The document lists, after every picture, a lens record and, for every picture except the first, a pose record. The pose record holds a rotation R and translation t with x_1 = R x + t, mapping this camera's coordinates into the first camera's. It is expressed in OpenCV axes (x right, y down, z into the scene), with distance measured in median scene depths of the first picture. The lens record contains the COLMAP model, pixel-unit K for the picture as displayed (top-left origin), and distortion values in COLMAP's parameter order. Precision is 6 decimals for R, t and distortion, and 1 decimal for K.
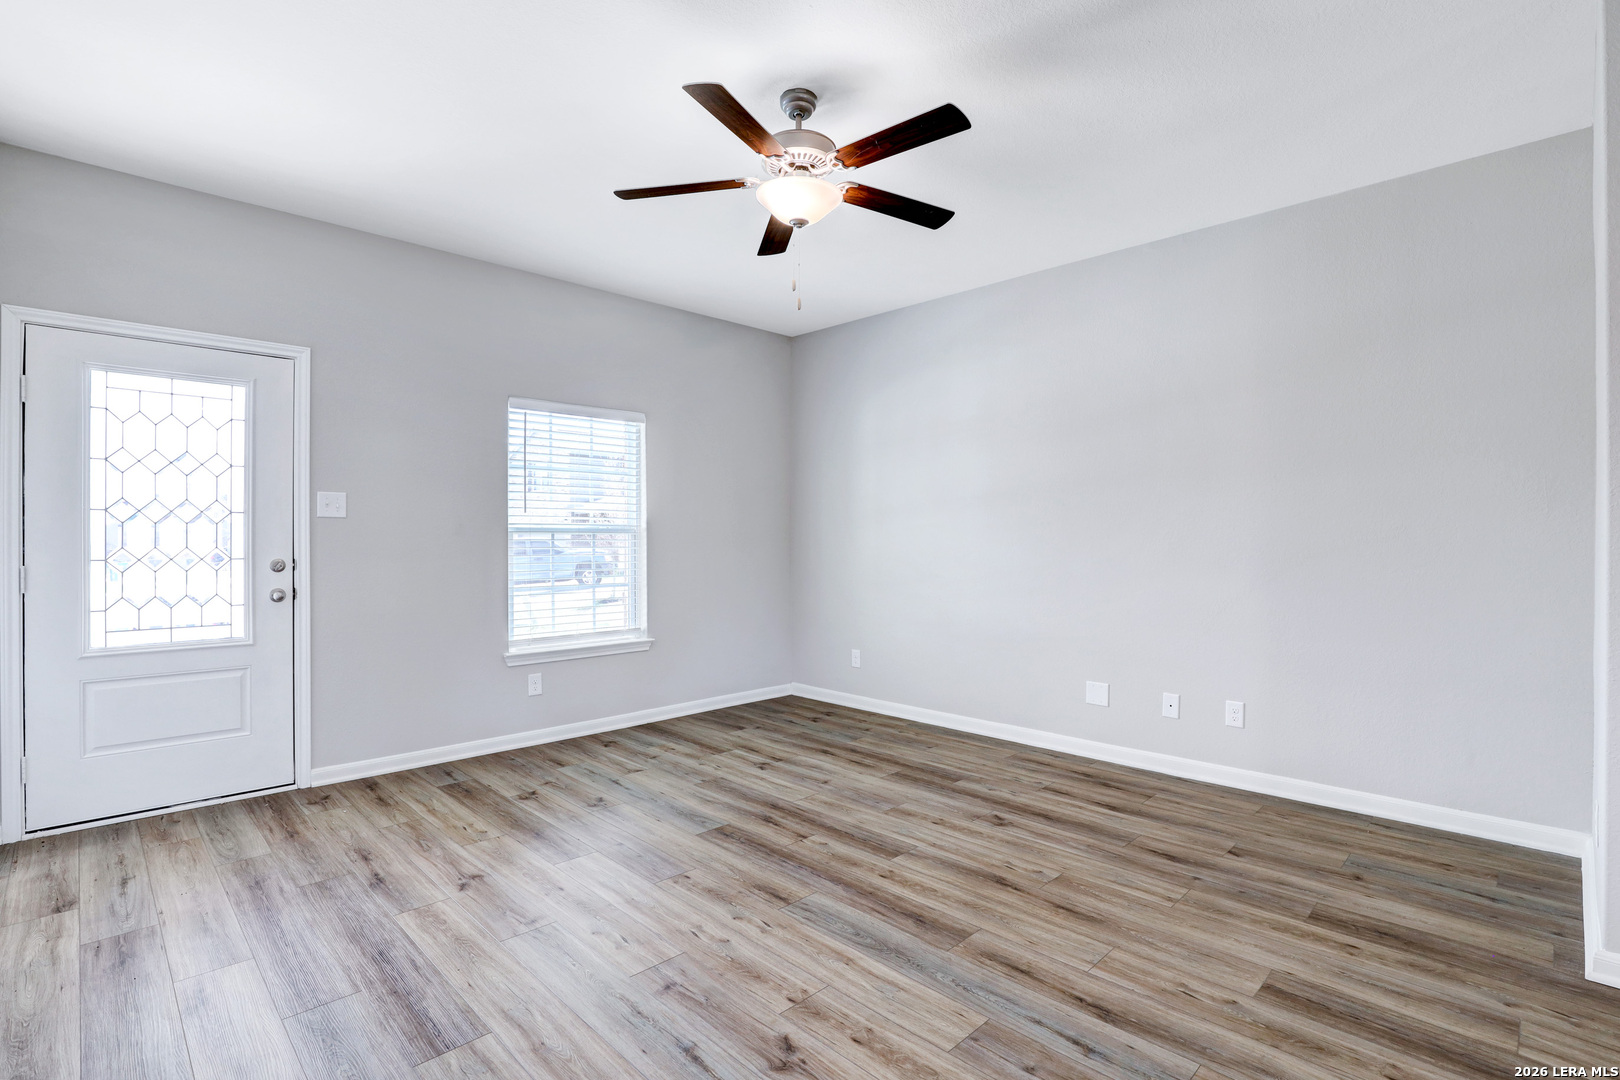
lens RADIAL K [[752.2, 0, 814.4], [0, 752.2, 538.3], [0, 0, 1]] dist [-0.030274, 0.009738]
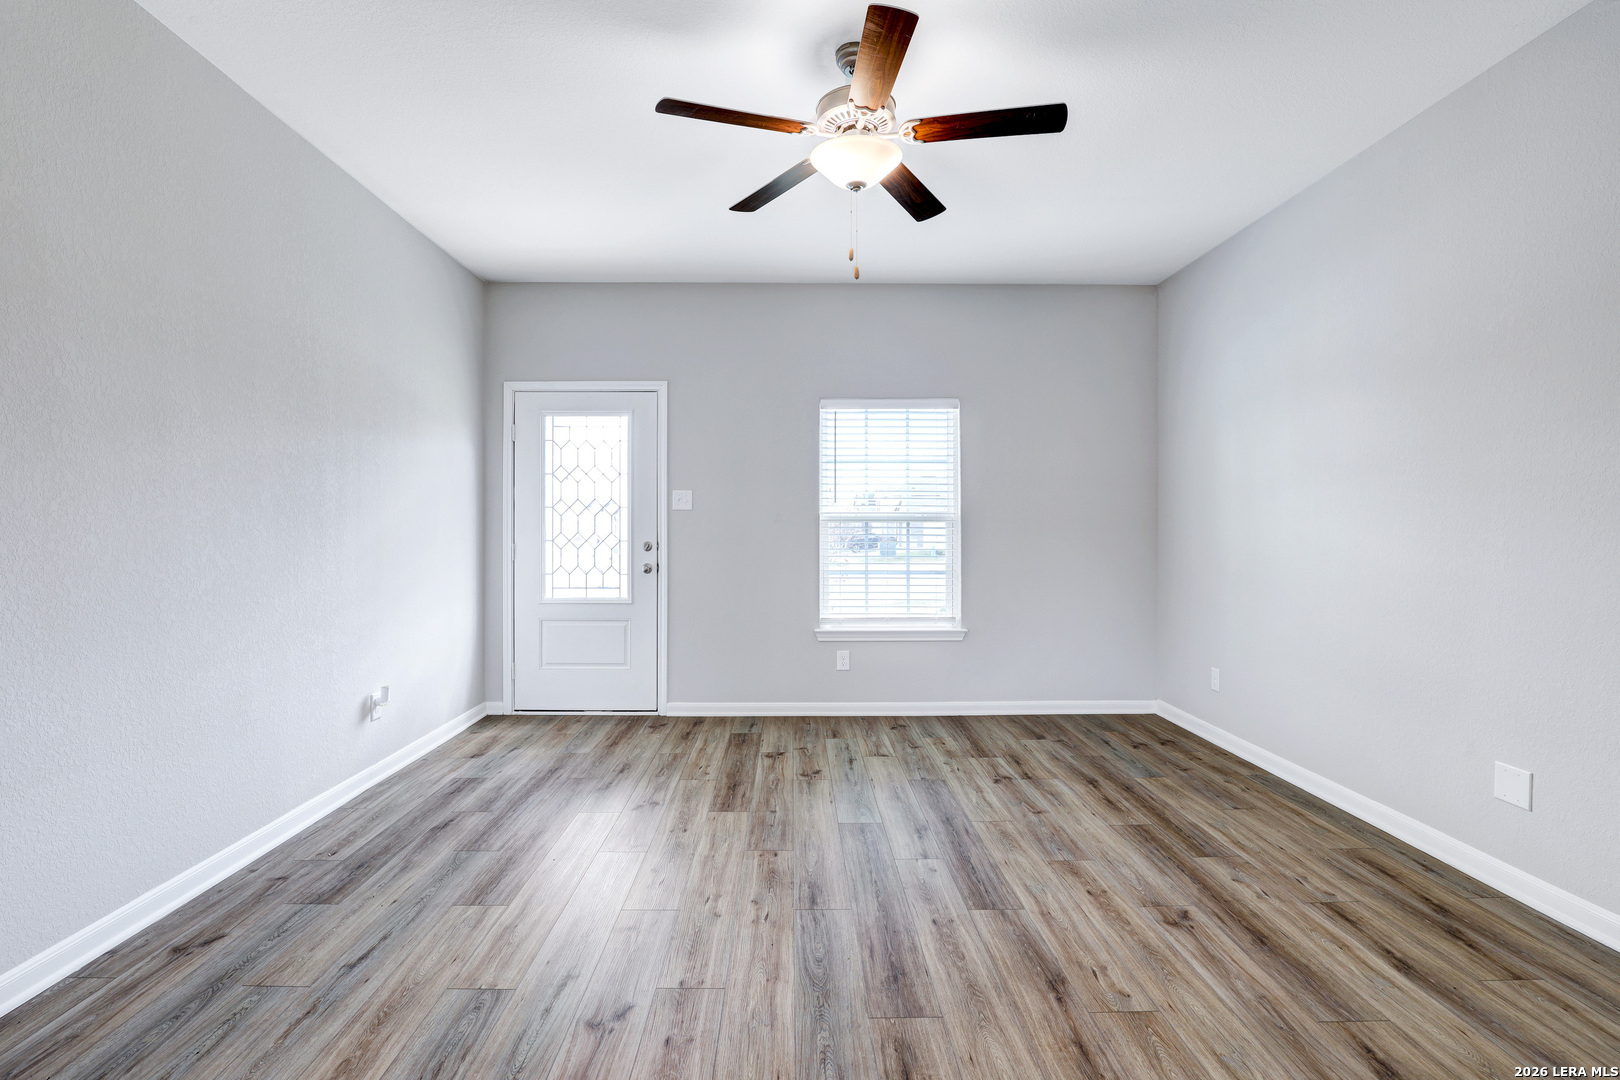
lens RADIAL K [[756.6, 0, 809.7], [0, 756.6, 534.4], [0, 0, 1]] dist [-0.034803, 0.008793]
pose [[0.723951, 0.008363, -0.689801, 0.474574], [-0.000450, 0.999932, 0.011650, -0.001464], [0.689851, -0.008124, 0.723906, 0.233522]]
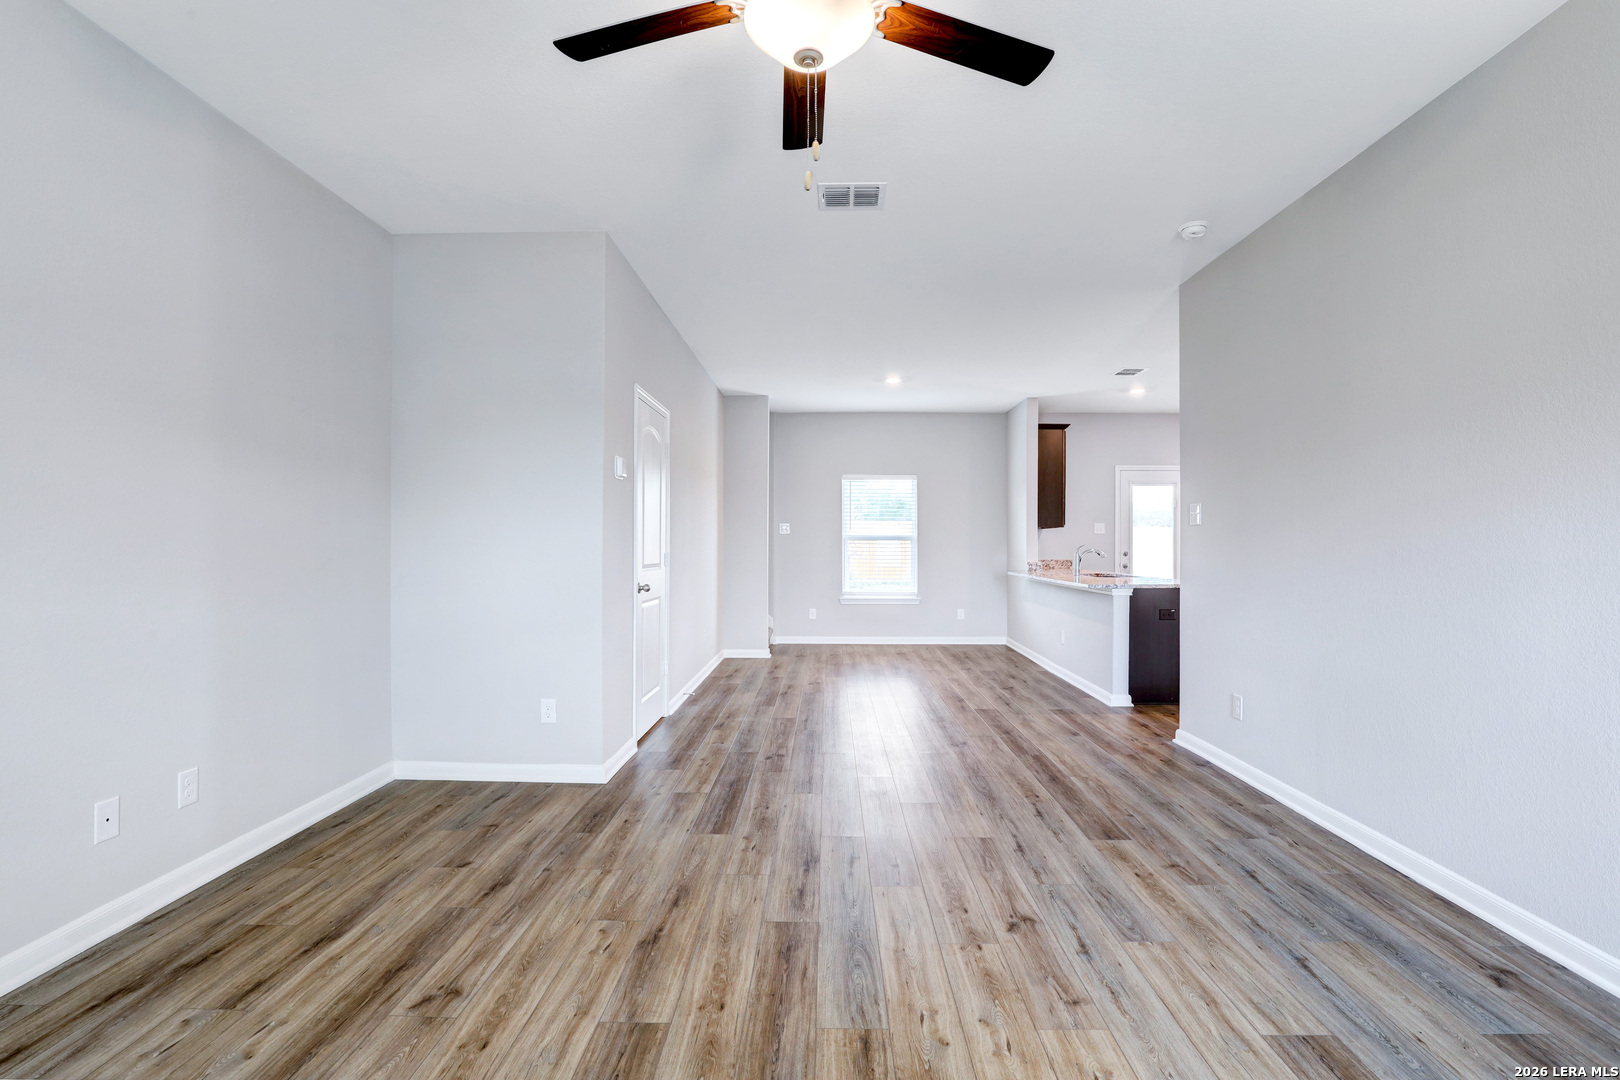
lens RADIAL K [[754.4, 0, 824.0], [0, 754.4, 538.5], [0, 0, 1]] dist [-0.036308, 0.007679]
pose [[-0.701898, 0.002799, 0.712272, -0.407996], [-0.003062, 0.999971, -0.006948, 0.000438], [-0.712271, -0.007058, -0.701869, 1.186139]]
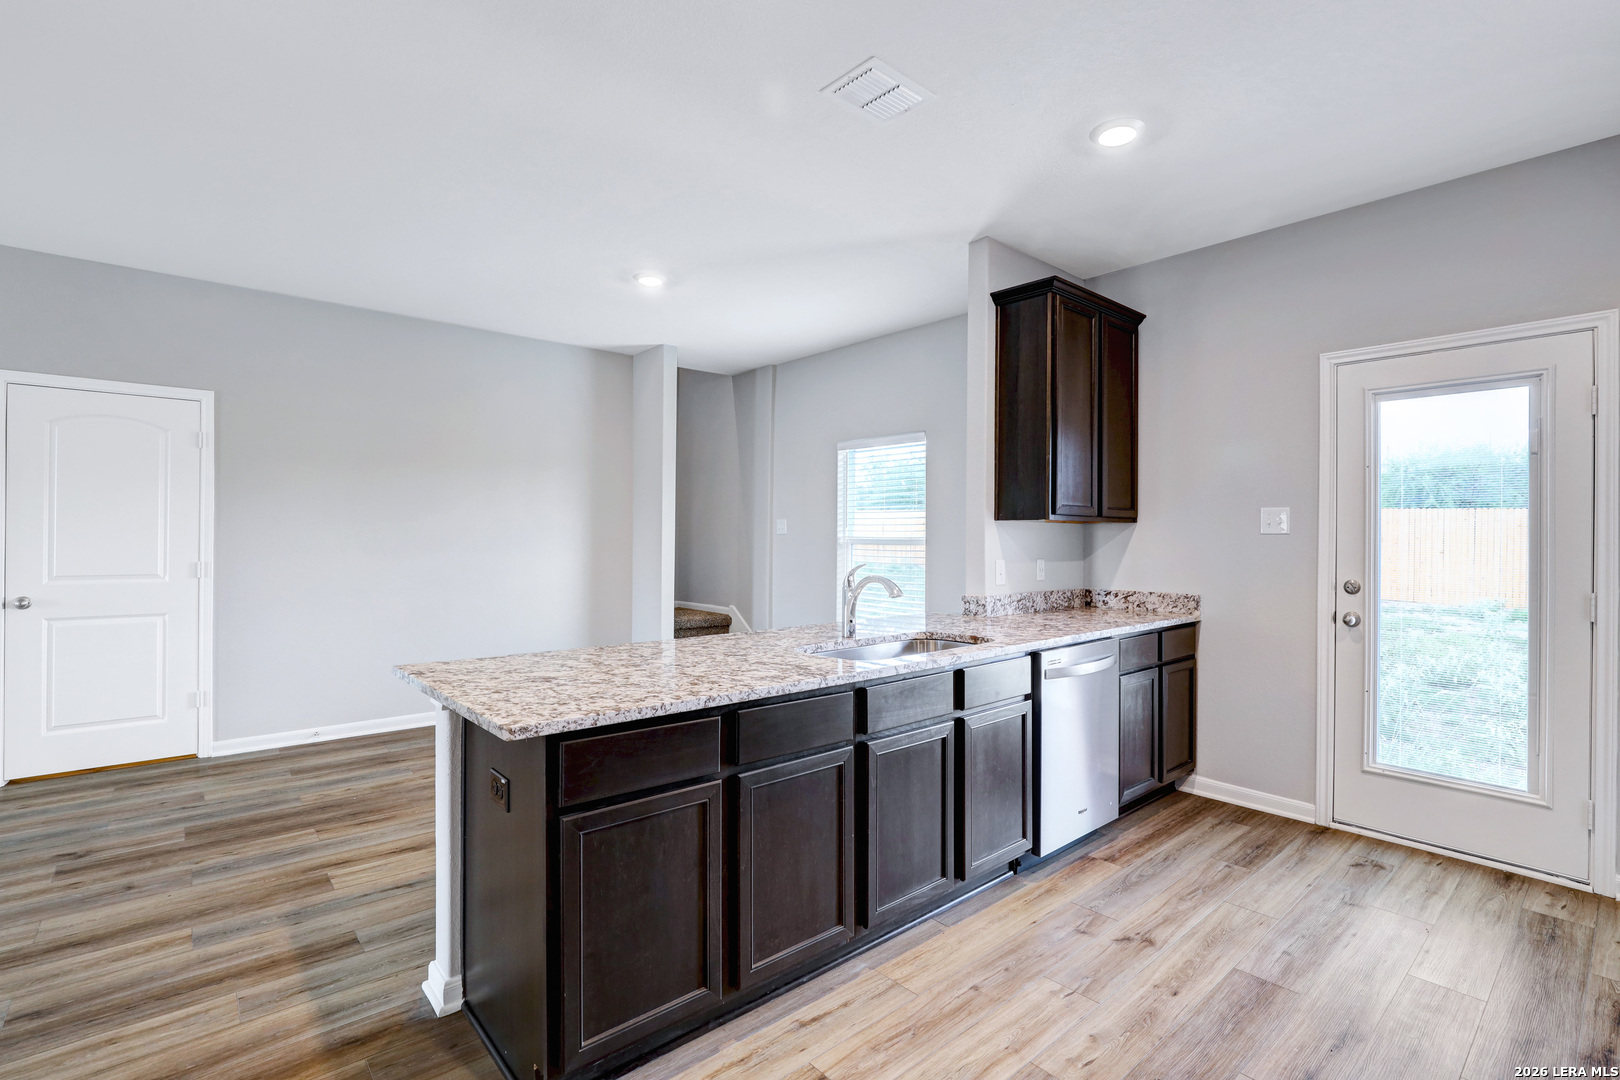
lens RADIAL K [[741.5, 0, 810.0], [0, 741.5, 540.0], [0, 0, 1]] dist [-0.030687, 0.009233]
pose [[0.059937, -0.003195, 0.998197, -0.260499], [-0.006380, 0.999973, 0.003584, -0.028562], [-0.998182, -0.006583, 0.059915, -0.829093]]
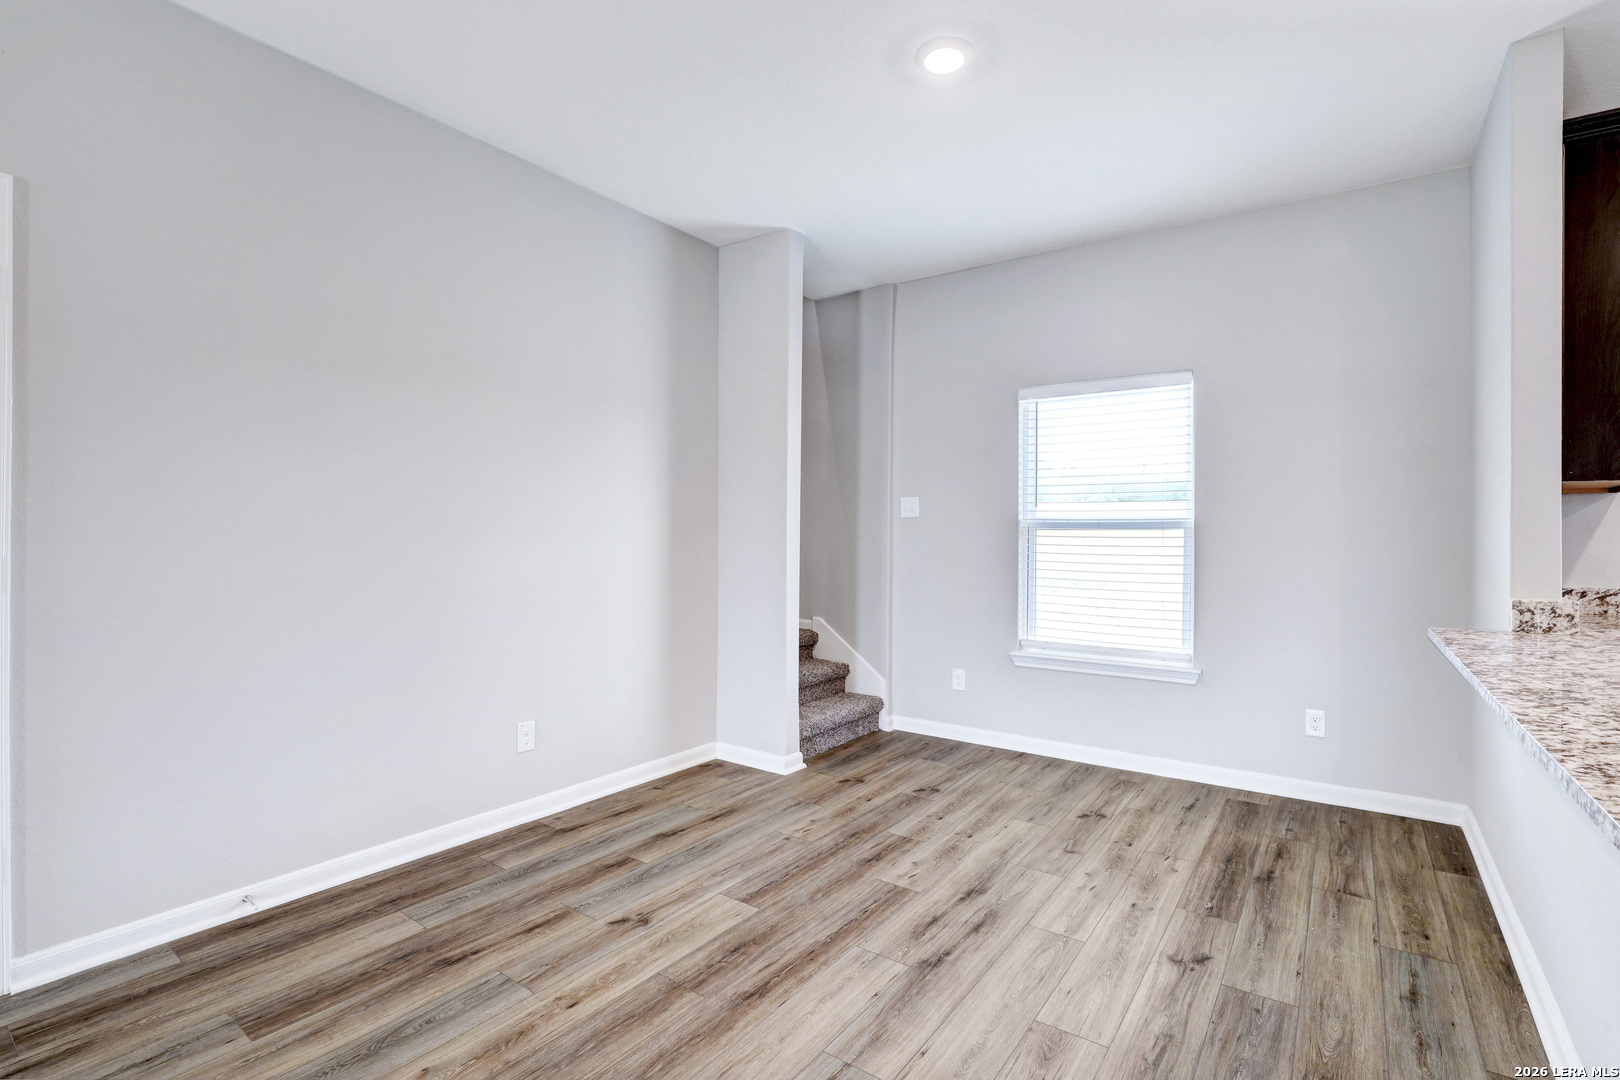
lens RADIAL K [[756.6, 0, 809.7], [0, 756.6, 534.4], [0, 0, 1]] dist [-0.034803, 0.008793]
pose [[-0.163068, 0.000520, 0.986615, 0.286687], [-0.006866, 0.999975, -0.001661, 0.000817], [-0.986591, -0.007045, -0.163060, -0.225062]]
